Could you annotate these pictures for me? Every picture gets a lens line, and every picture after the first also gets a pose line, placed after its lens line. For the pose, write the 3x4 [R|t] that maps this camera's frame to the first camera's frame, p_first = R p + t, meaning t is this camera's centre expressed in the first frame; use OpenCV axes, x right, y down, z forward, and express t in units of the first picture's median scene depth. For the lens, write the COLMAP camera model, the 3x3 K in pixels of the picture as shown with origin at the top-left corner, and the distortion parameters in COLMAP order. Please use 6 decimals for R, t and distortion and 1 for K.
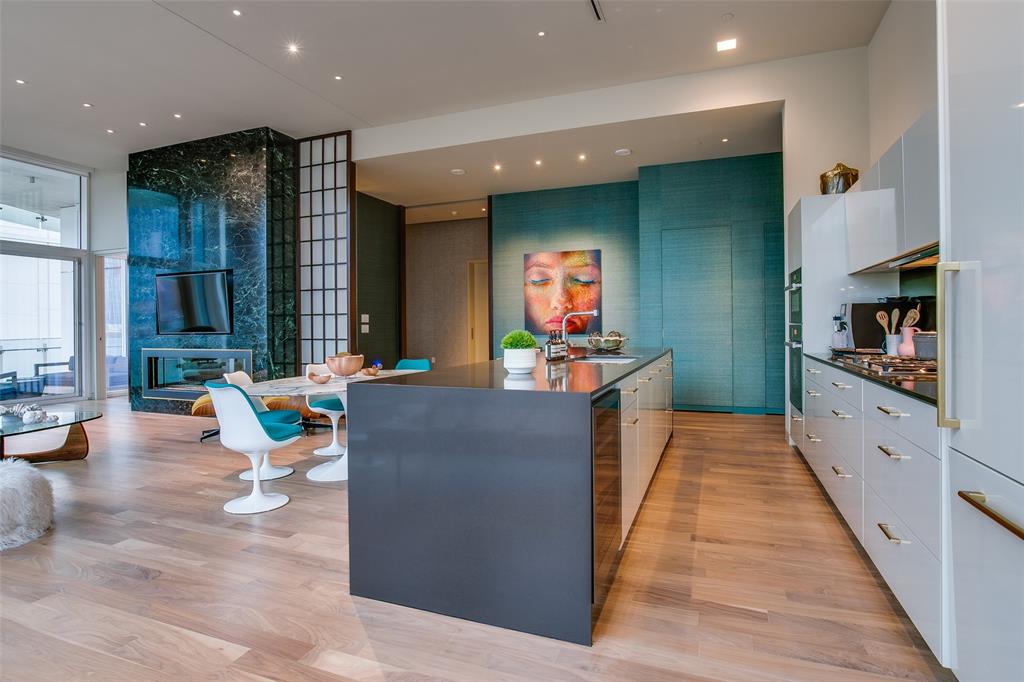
lens RADIAL K [[528.0, 0, 515.4], [0, 528.0, 323.0], [0, 0, 1]] dist [-0.041493, 0.016315]
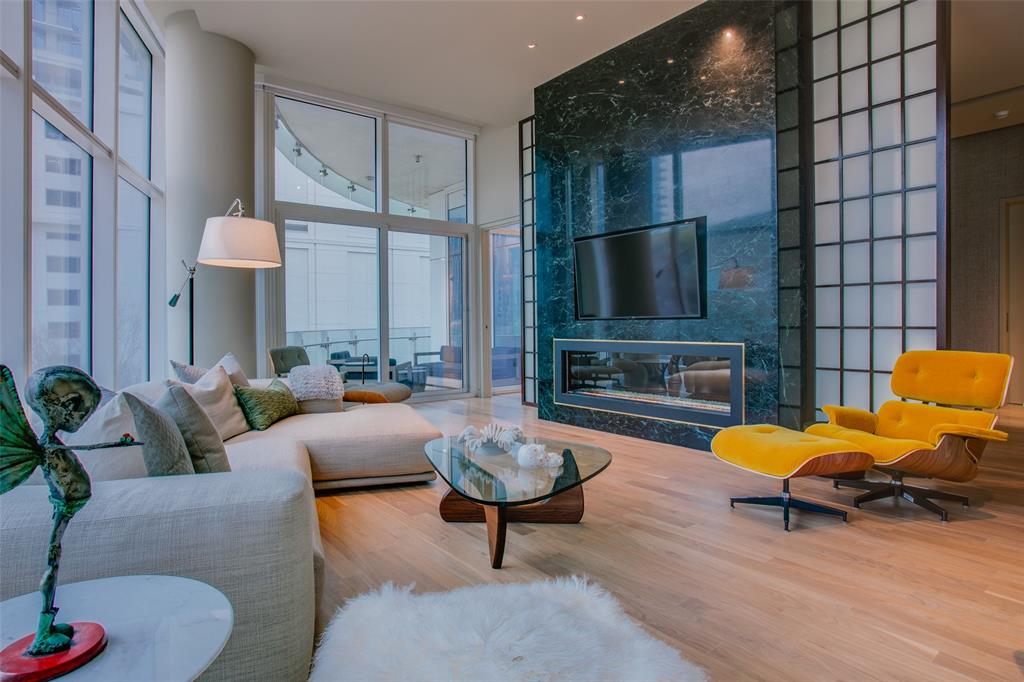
lens RADIAL K [[544.7, 0, 481.5], [0, 544.7, 316.4], [0, 0, 1]] dist [-0.042725, 0.018685]
pose [[0.850511, -0.003268, -0.525947, -0.429095], [0.002672, 0.999995, -0.001893, 0.019605], [0.525951, 0.000205, 0.850515, 0.294825]]
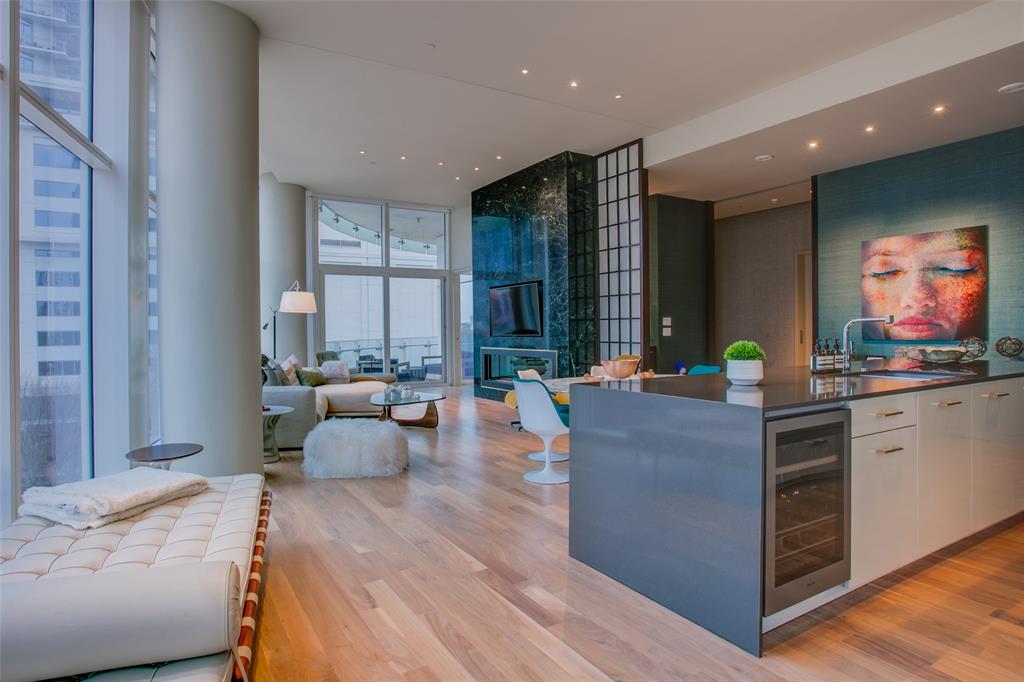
lens RADIAL K [[544.7, 0, 459.3], [0, 544.7, 329.2], [0, 0, 1]] dist [-0.042725, 0.018685]
pose [[0.767276, 0.002709, -0.641311, 0.087582], [0.004235, 0.999948, 0.009291, -0.006997], [0.641303, -0.009845, 0.767225, -0.039194]]
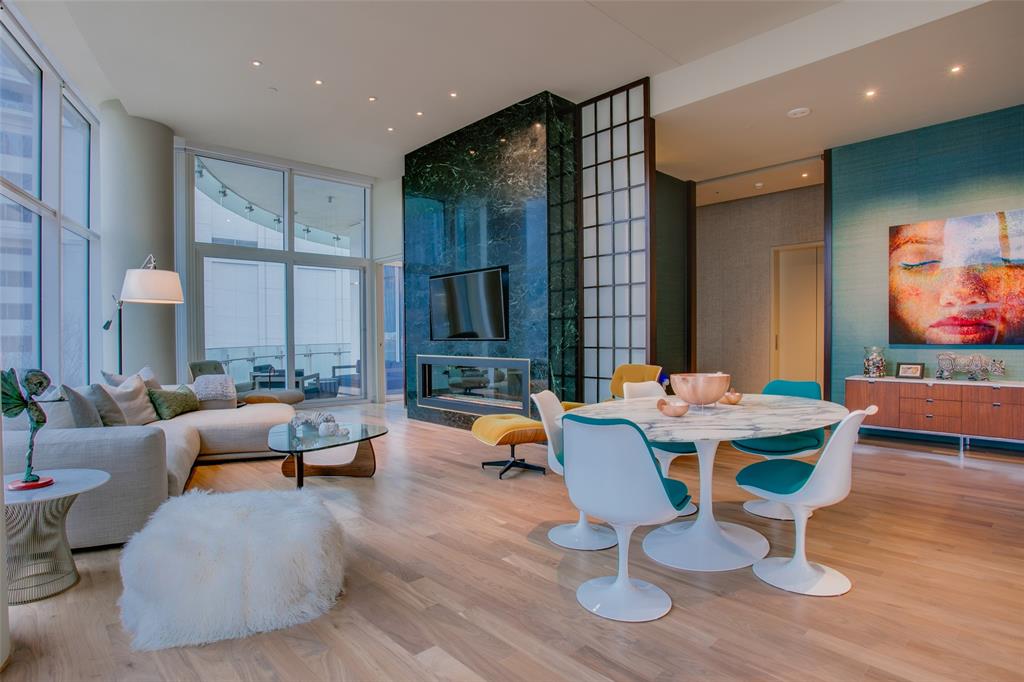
lens RADIAL K [[544.7, 0, 474.6], [0, 544.7, 337.4], [0, 0, 1]] dist [-0.042725, 0.018685]
pose [[0.879277, 0.005942, -0.476274, -0.160138], [-0.001018, 0.999943, 0.010596, 0.006733], [0.476309, -0.008832, 0.879233, 0.179230]]
